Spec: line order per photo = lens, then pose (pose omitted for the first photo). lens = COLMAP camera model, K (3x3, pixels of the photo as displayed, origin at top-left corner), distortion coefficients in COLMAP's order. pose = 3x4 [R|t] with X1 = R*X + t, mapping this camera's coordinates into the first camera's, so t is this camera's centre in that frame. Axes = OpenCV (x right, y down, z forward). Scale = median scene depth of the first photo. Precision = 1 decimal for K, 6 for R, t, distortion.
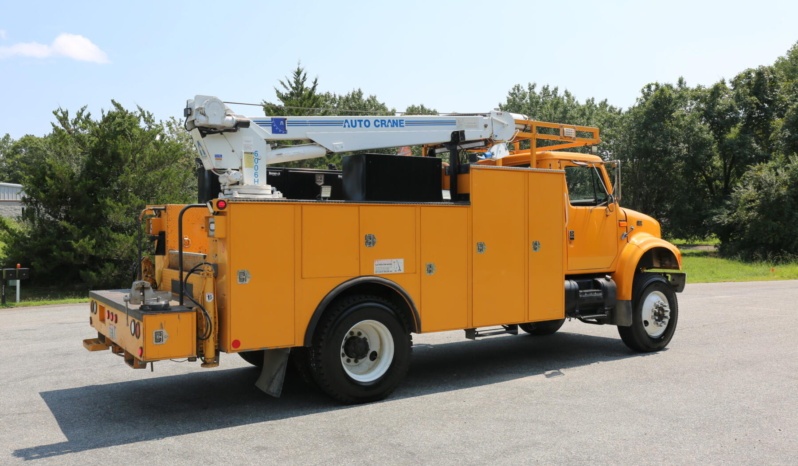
lens RADIAL K [[710.4, 0, 405.0], [0, 710.4, 234.2], [0, 0, 1]] dist [-0.051410, 0.059800]
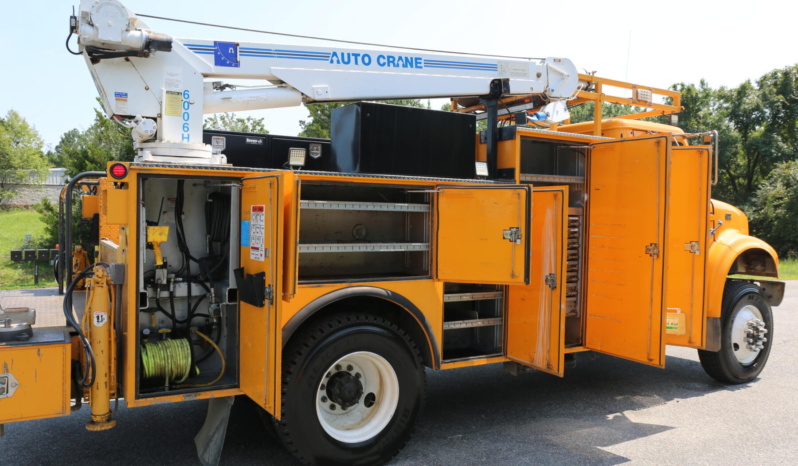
lens RADIAL K [[636.0, 0, 392.2], [0, 636.0, 228.5], [0, 0, 1]] dist [-0.061234, 0.047448]
pose [[0.997257, 0.022542, -0.070506, 0.015545], [-0.021933, 0.999715, 0.009397, -0.001428], [0.070698, -0.007825, 0.997467, 0.358664]]
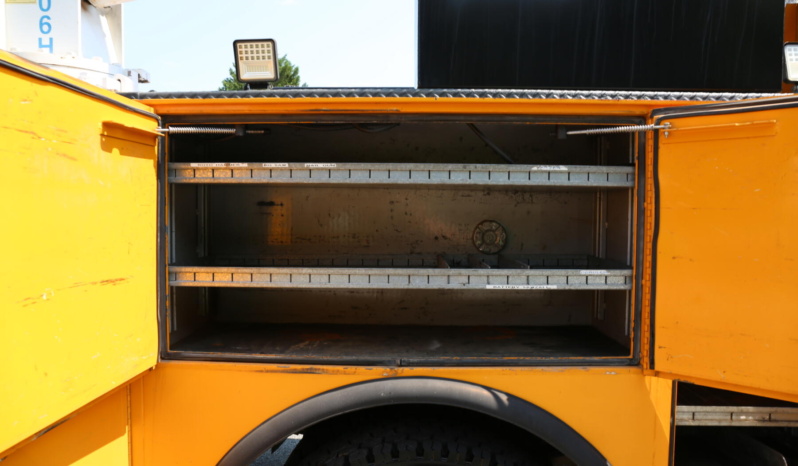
lens RADIAL K [[539.6, 0, 408.5], [0, 539.6, 252.1], [0, 0, 1]] dist [-0.084941, 0.053476]
pose [[0.822359, 0.034711, -0.567909, 0.049291], [-0.016843, 0.999185, 0.036681, 0.005307], [0.568720, -0.020600, 0.822274, 0.758465]]
